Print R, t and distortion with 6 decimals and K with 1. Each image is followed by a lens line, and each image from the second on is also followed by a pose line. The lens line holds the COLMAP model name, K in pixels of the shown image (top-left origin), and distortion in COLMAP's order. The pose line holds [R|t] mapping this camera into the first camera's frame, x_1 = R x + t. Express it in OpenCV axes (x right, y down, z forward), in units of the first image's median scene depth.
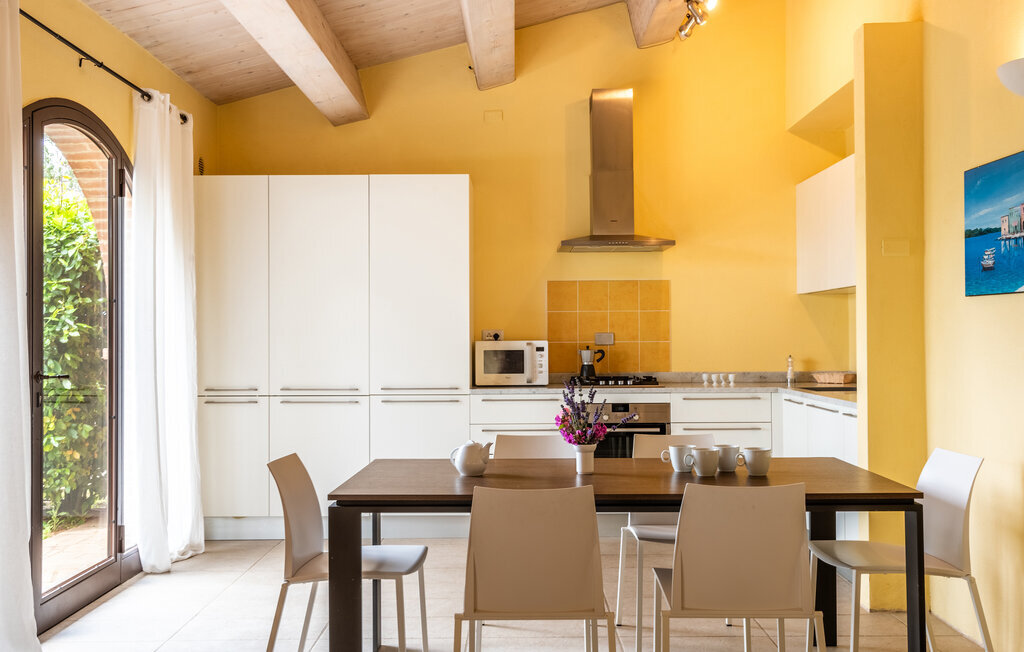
lens RADIAL K [[1018.2, 0, 533.4], [0, 1018.2, 329.4], [0, 0, 1]] dist [-0.012758, -0.008423]
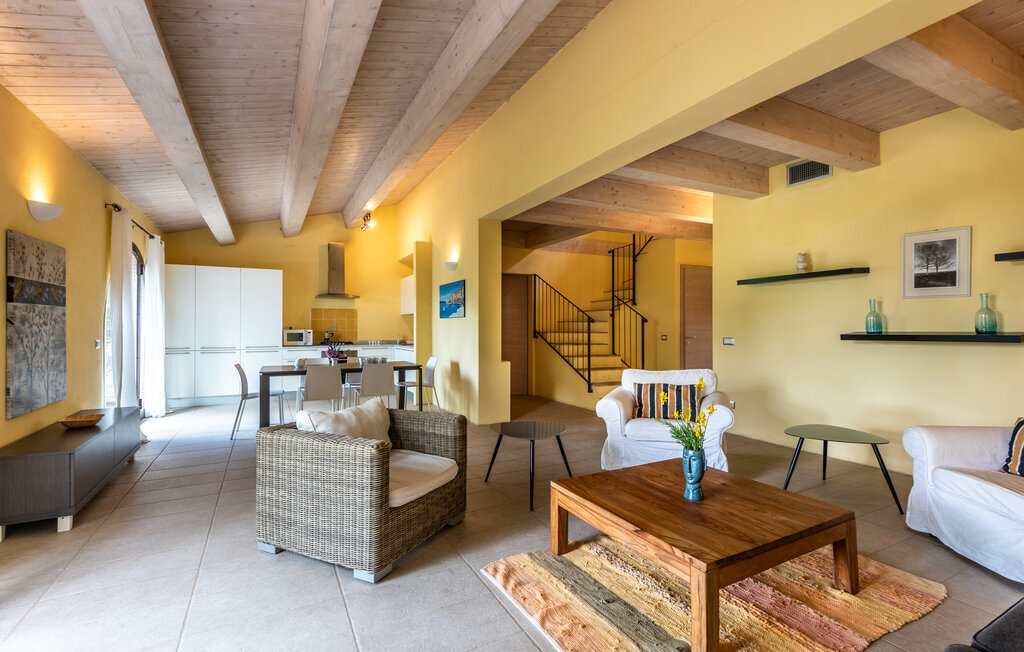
lens RADIAL K [[470.5, 0, 520.9], [0, 470.5, 325.4], [0, 0, 1]] dist [-0.001231, -0.000625]
pose [[0.888517, 0.006379, 0.458799, -0.111680], [-0.006380, 0.999978, -0.001547, -0.003562], [-0.458799, -0.001553, 0.888539, -0.683137]]
